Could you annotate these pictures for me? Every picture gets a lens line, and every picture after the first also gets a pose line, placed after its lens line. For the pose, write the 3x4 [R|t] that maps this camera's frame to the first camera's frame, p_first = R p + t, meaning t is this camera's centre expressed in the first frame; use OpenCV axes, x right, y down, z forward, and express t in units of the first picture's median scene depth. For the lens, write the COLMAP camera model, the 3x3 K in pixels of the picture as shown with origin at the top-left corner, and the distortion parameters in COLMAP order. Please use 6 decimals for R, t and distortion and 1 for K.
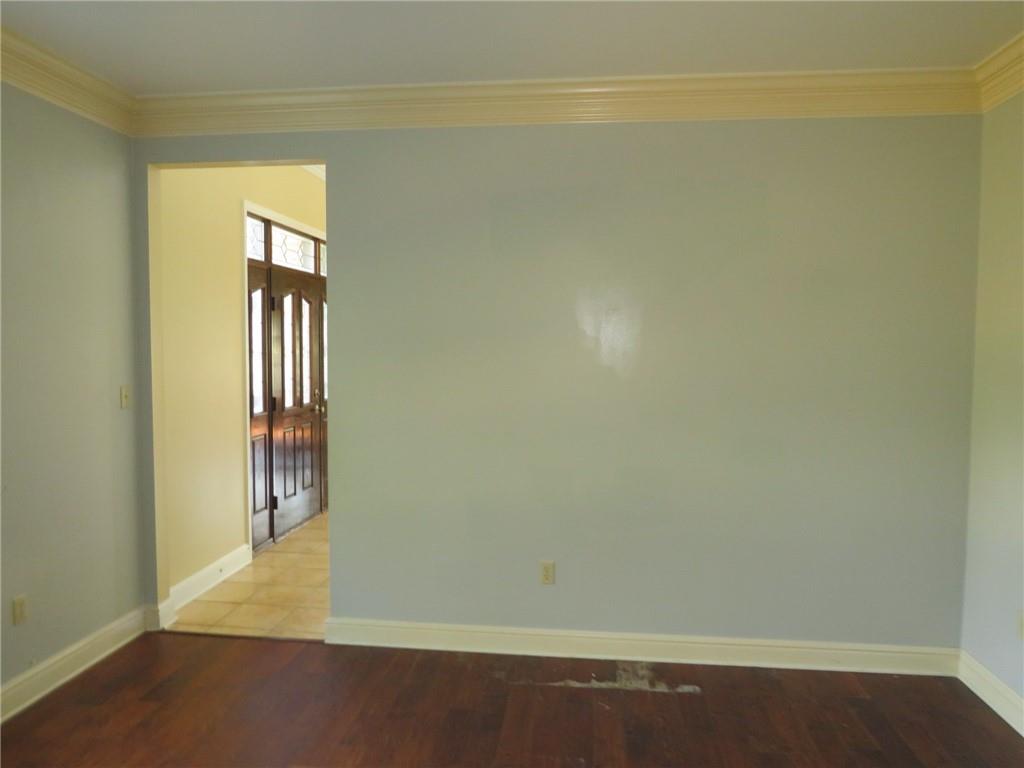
lens RADIAL K [[727.0, 0, 511.2], [0, 727.0, 382.7], [0, 0, 1]] dist [-0.023880, 0.007535]
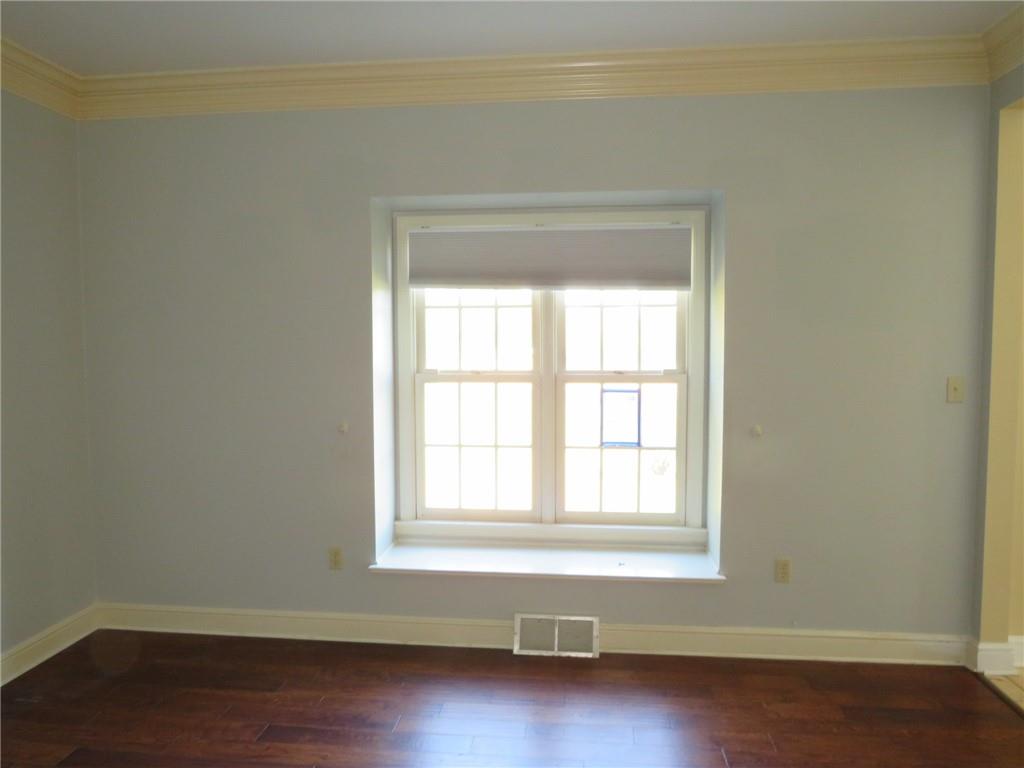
lens RADIAL K [[727.0, 0, 511.8], [0, 727.0, 384.5], [0, 0, 1]] dist [-0.023880, 0.007535]
pose [[-0.005397, 0.066081, -0.997800, 0.340148], [-0.056352, 0.996209, 0.066280, -0.014522], [0.998396, 0.056586, -0.001653, 0.467370]]
